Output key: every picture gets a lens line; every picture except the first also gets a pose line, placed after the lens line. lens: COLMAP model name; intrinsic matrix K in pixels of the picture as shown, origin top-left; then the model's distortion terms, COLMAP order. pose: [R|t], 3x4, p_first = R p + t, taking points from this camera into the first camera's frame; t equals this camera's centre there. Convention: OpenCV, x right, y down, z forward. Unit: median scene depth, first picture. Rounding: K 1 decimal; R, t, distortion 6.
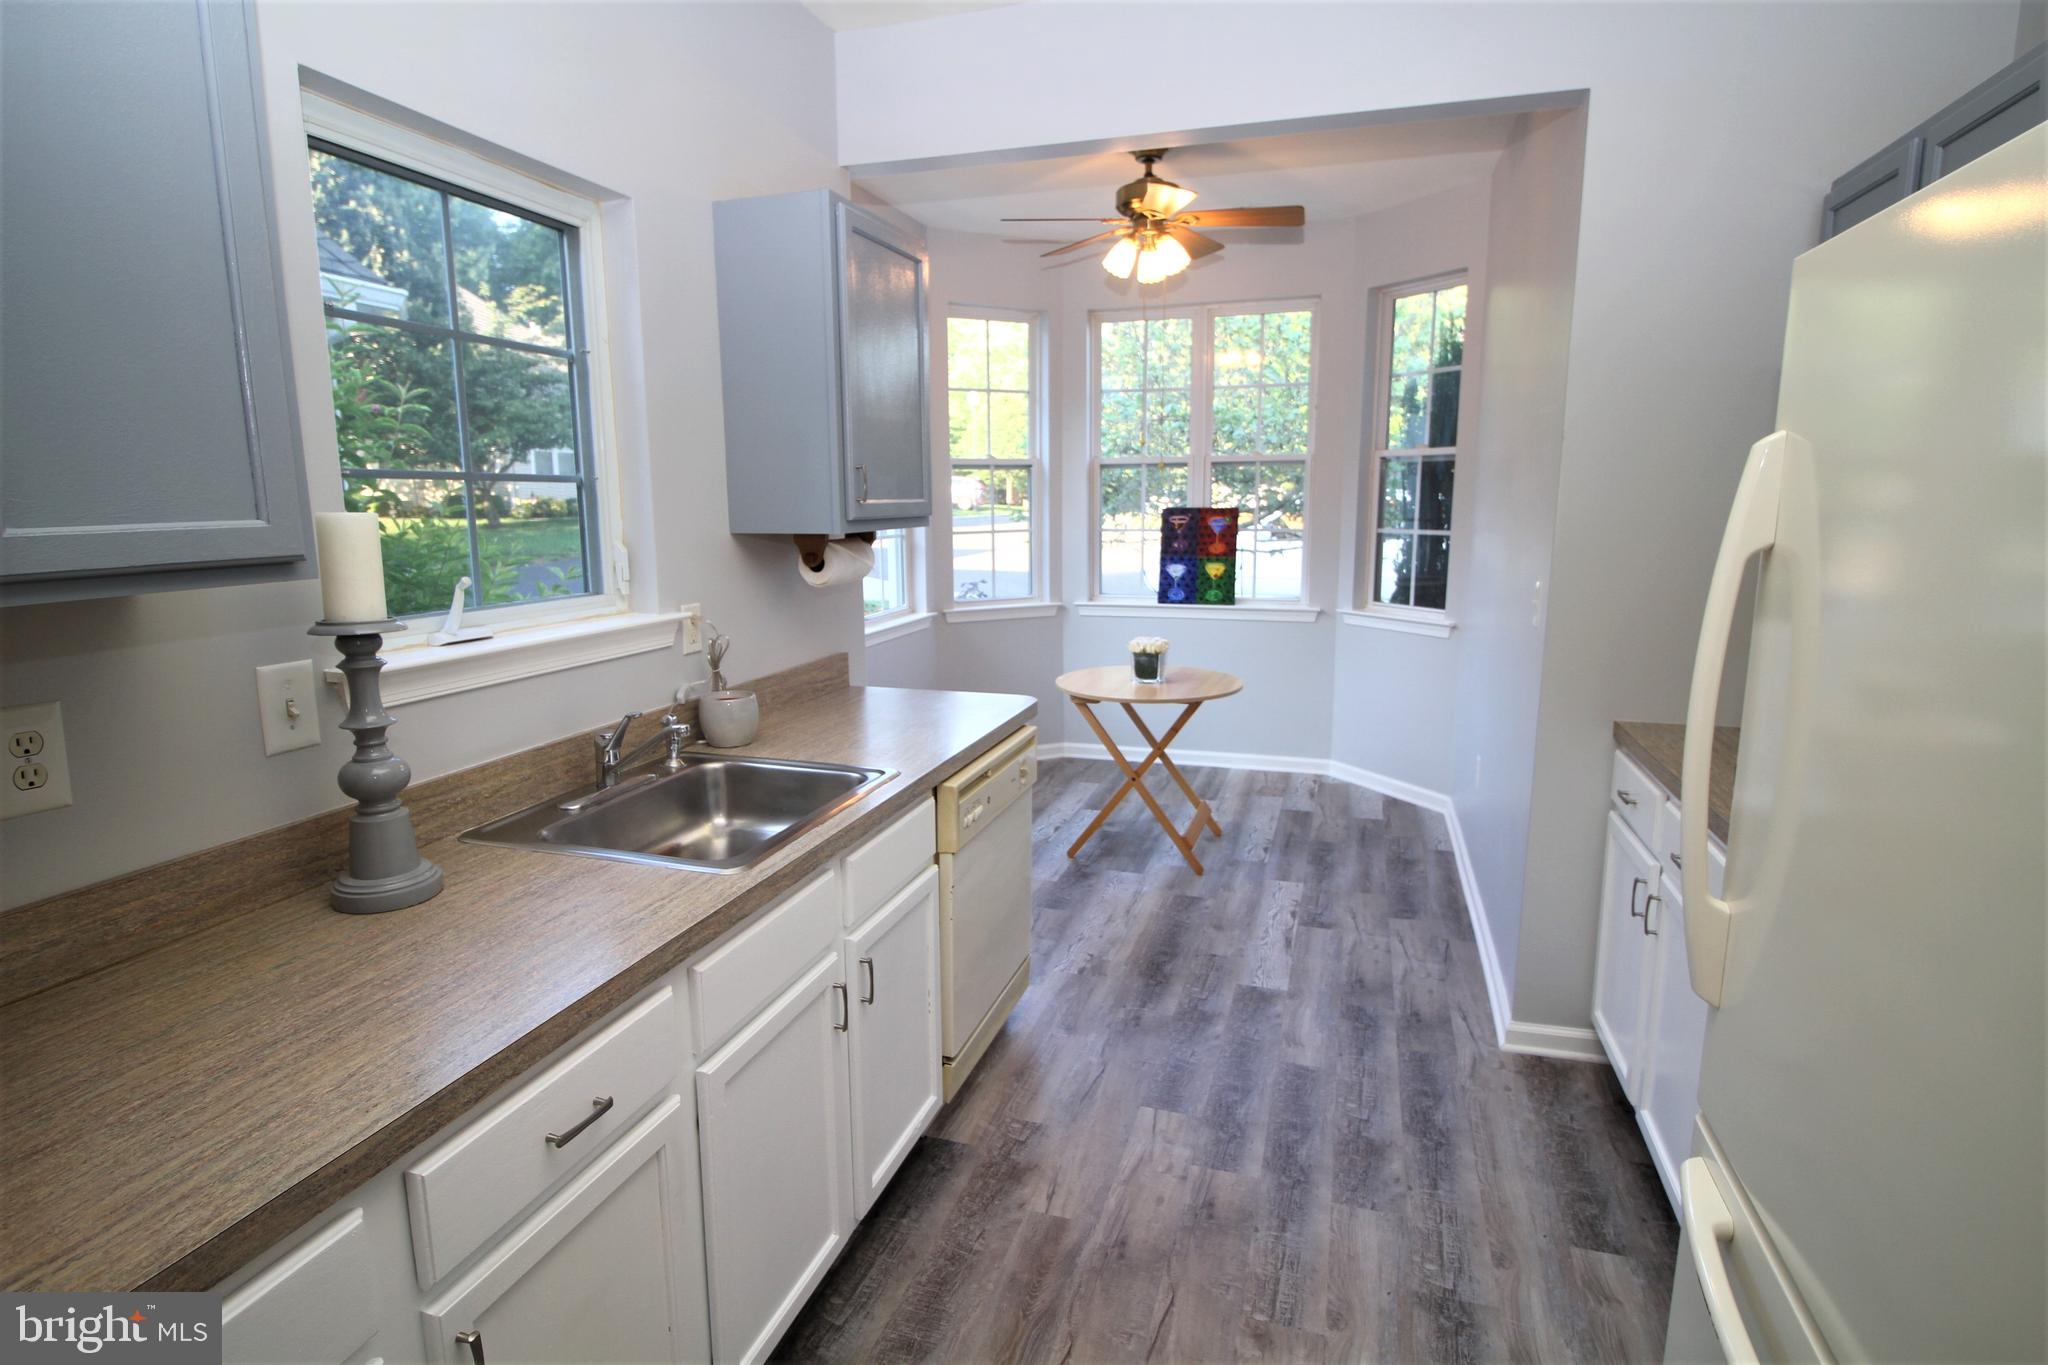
lens RADIAL K [[1054.3, 0, 1023.1], [0, 1054.3, 673.5], [0, 0, 1]] dist [0.000309, -0.005562]
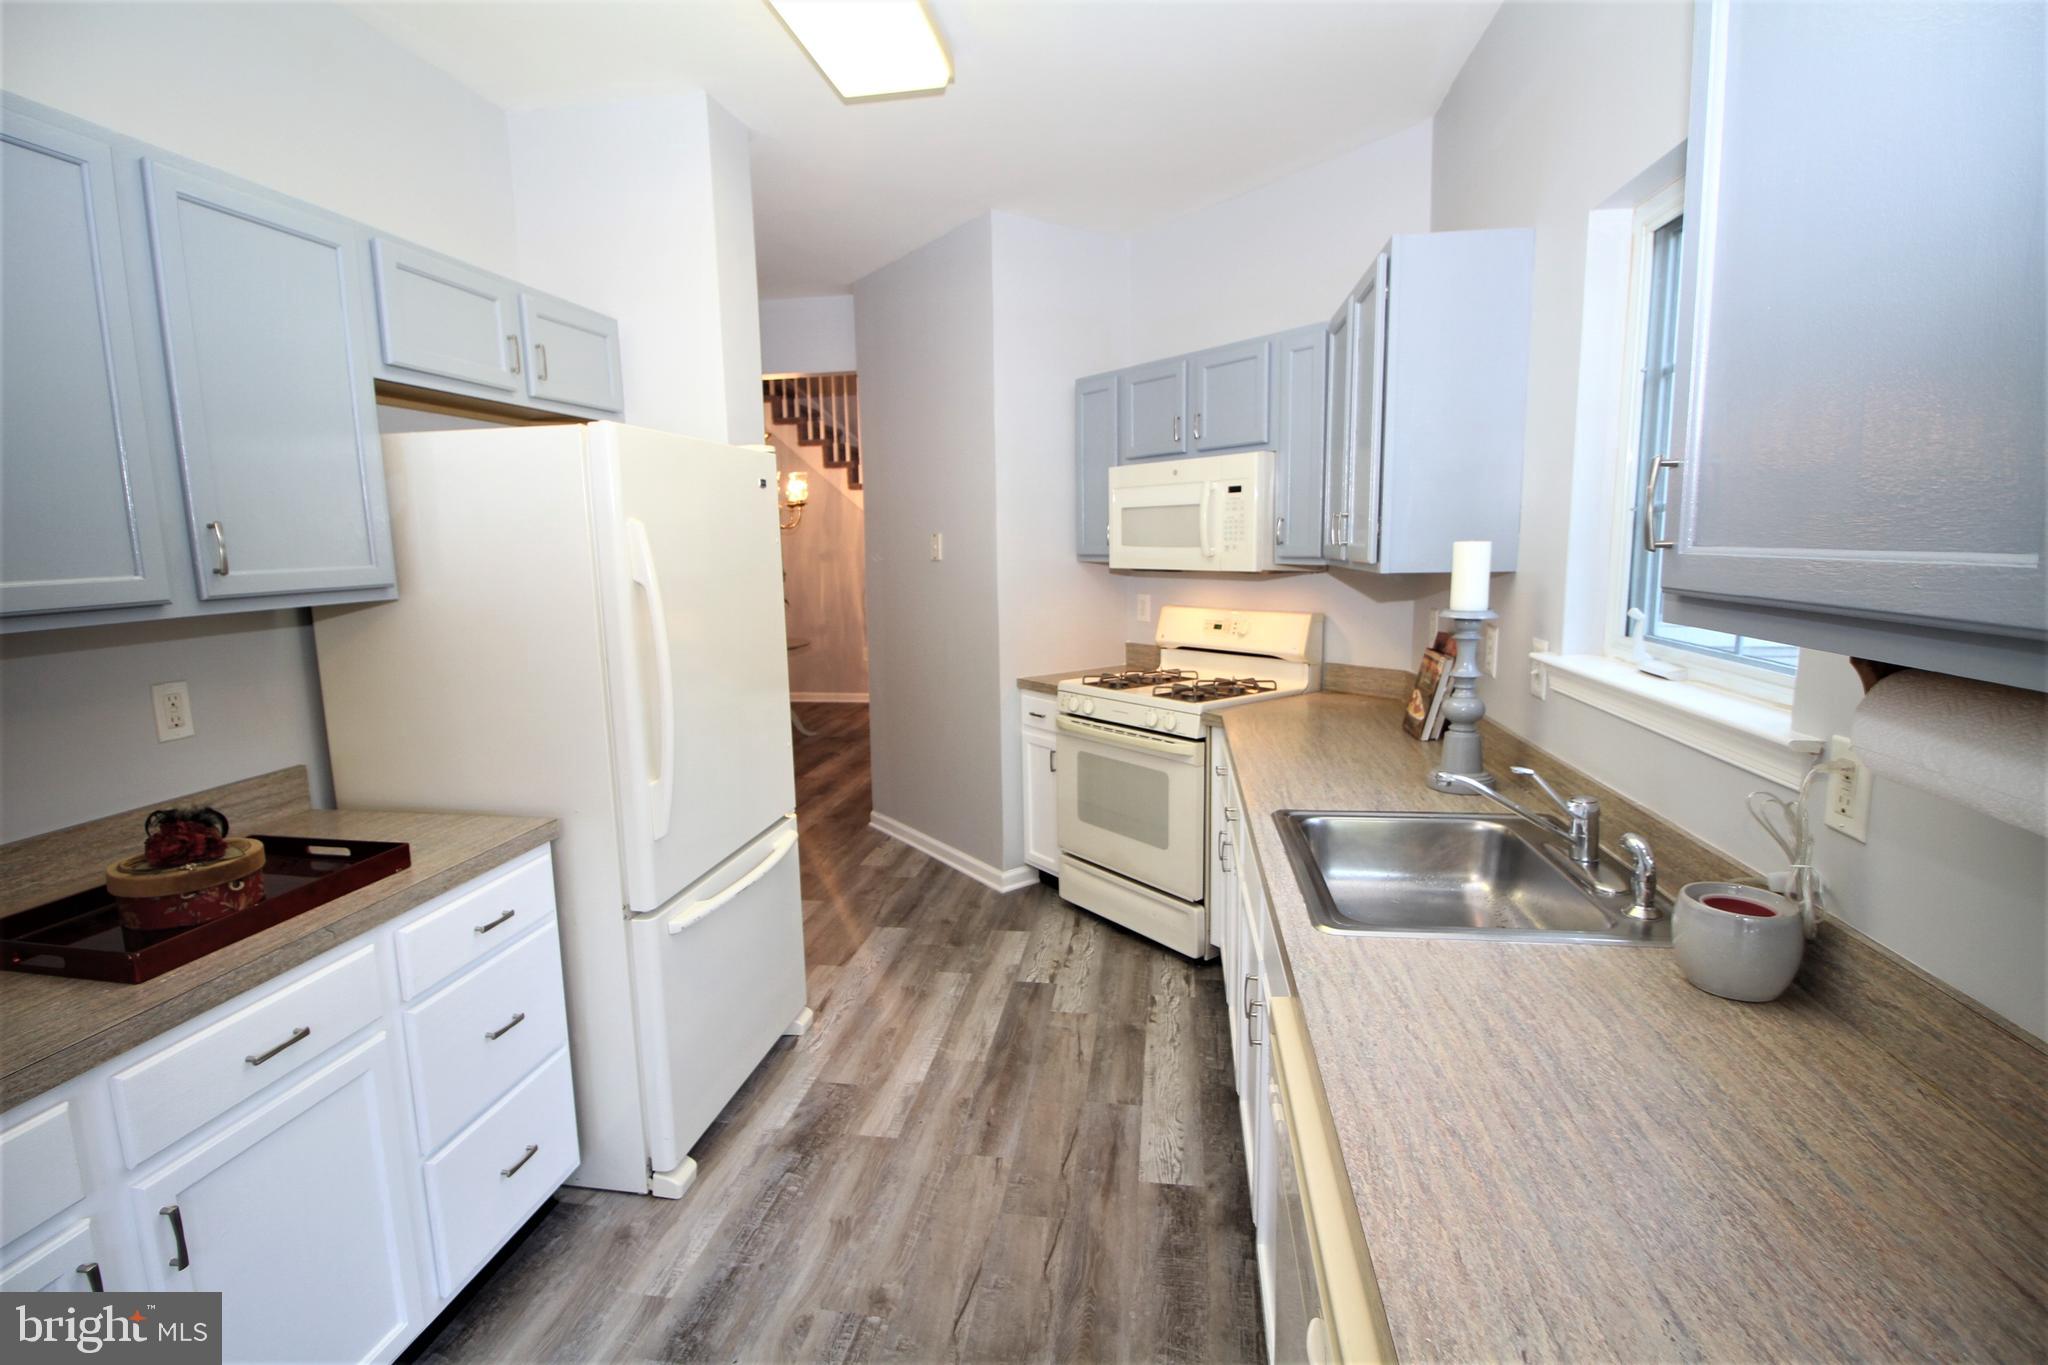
lens RADIAL K [[952.6, 0, 1015.4], [0, 952.6, 679.8], [0, 0, 1]] dist [0.000867, 0.000069]
pose [[-0.989758, 0.042976, -0.136129, 0.119541], [-0.001772, 0.949835, 0.312747, -0.192853], [0.142741, 0.309786, -0.940031, 1.099313]]
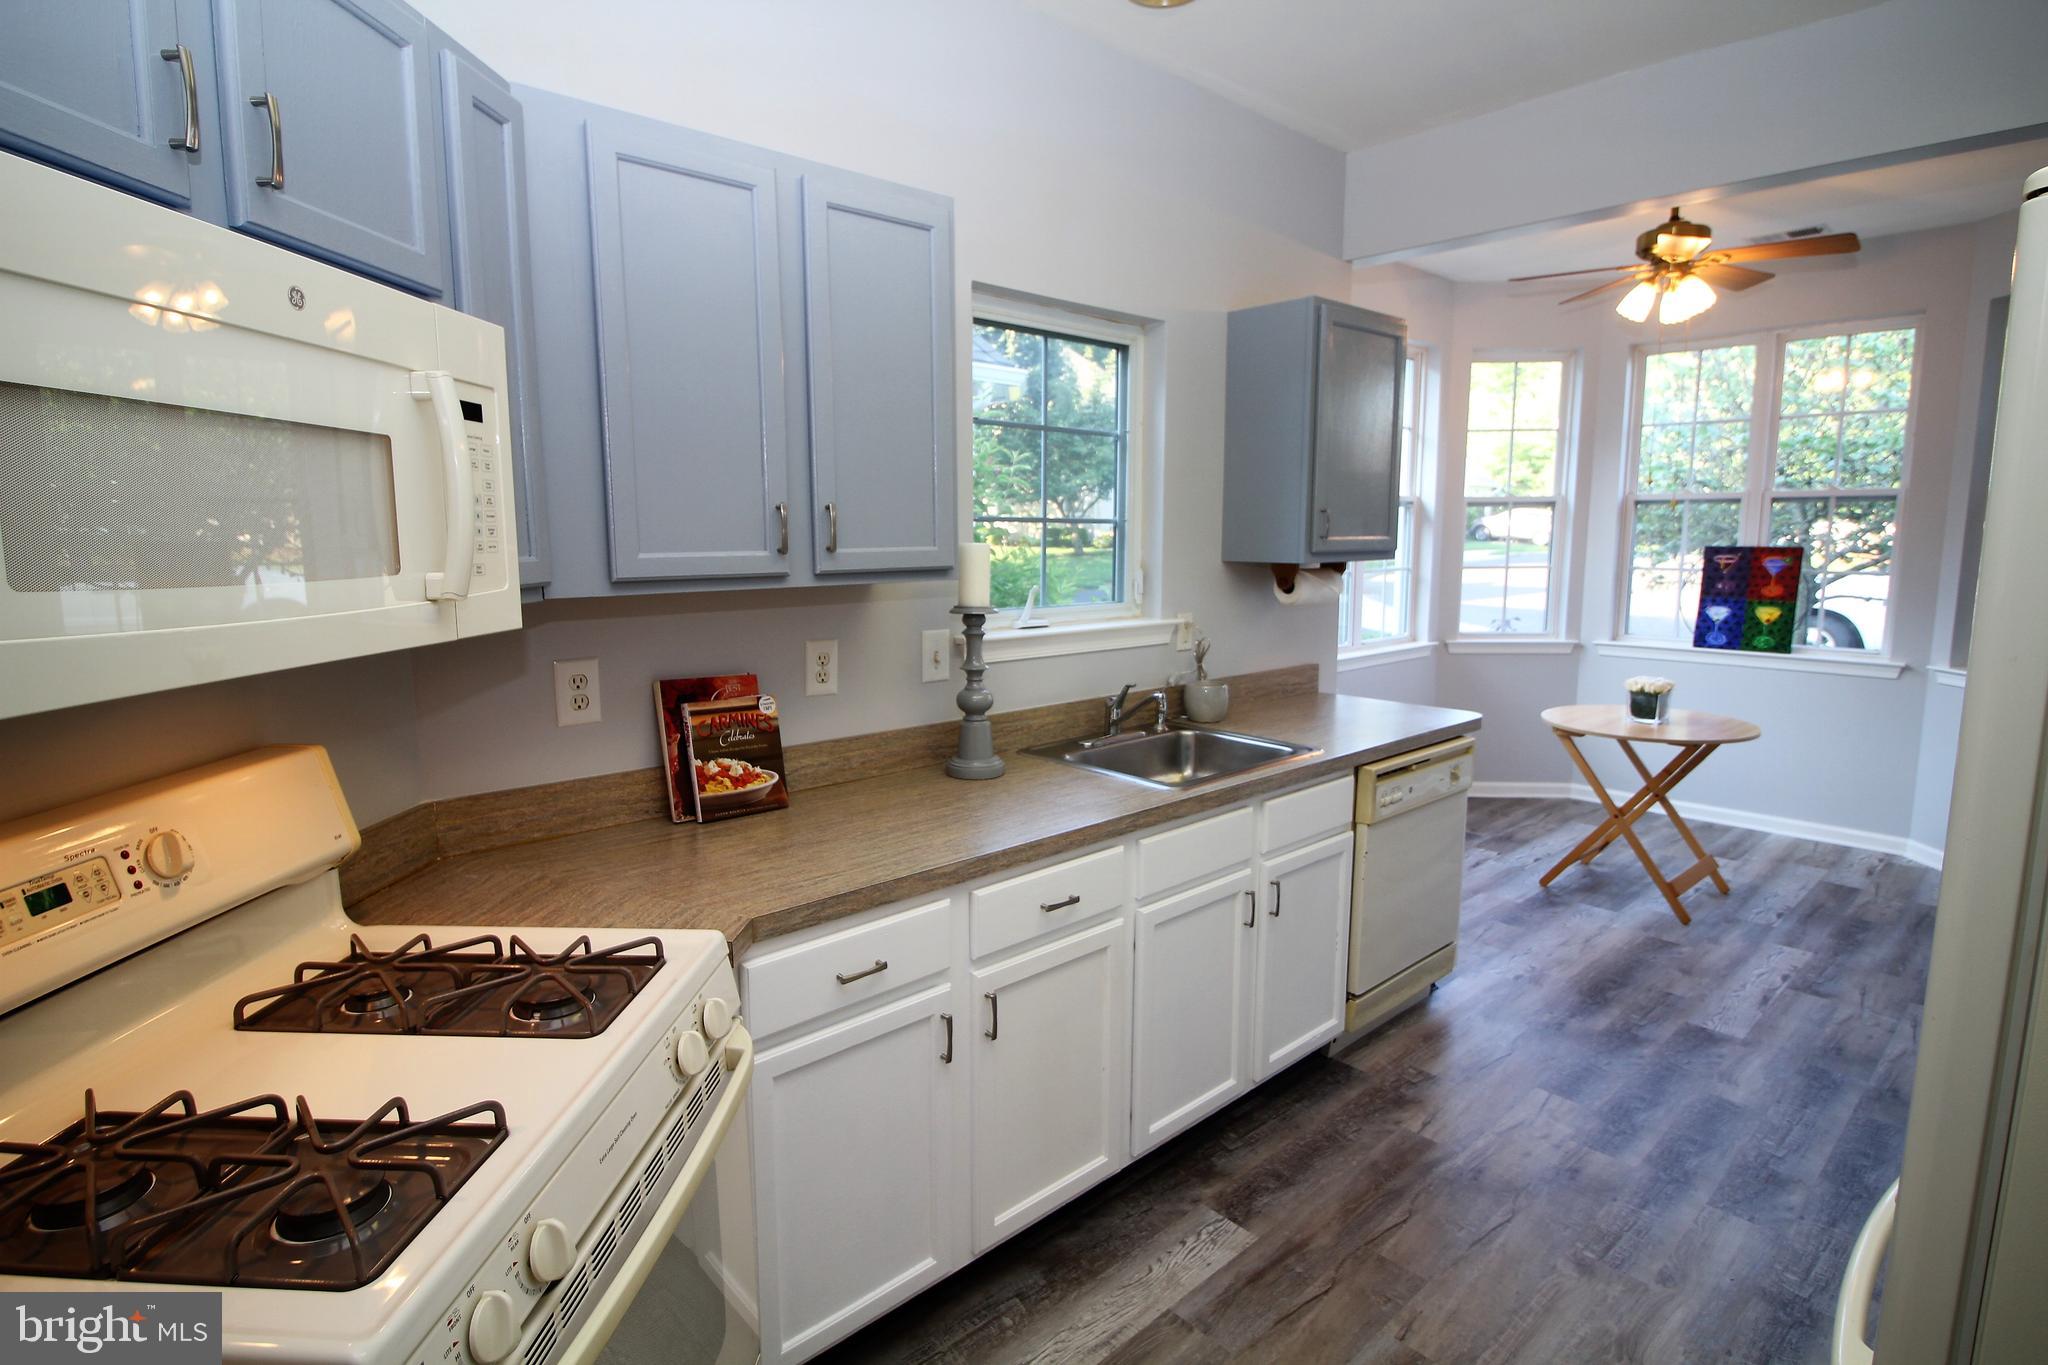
lens RADIAL K [[1054.3, 0, 1012.5], [0, 1054.3, 670.9], [0, 0, 1]] dist [0.000309, -0.005562]
pose [[0.864174, 0.072054, -0.498008, 0.132166], [-0.088447, 0.996037, -0.009368, 0.030690], [0.495360, 0.052143, 0.867122, -0.210043]]
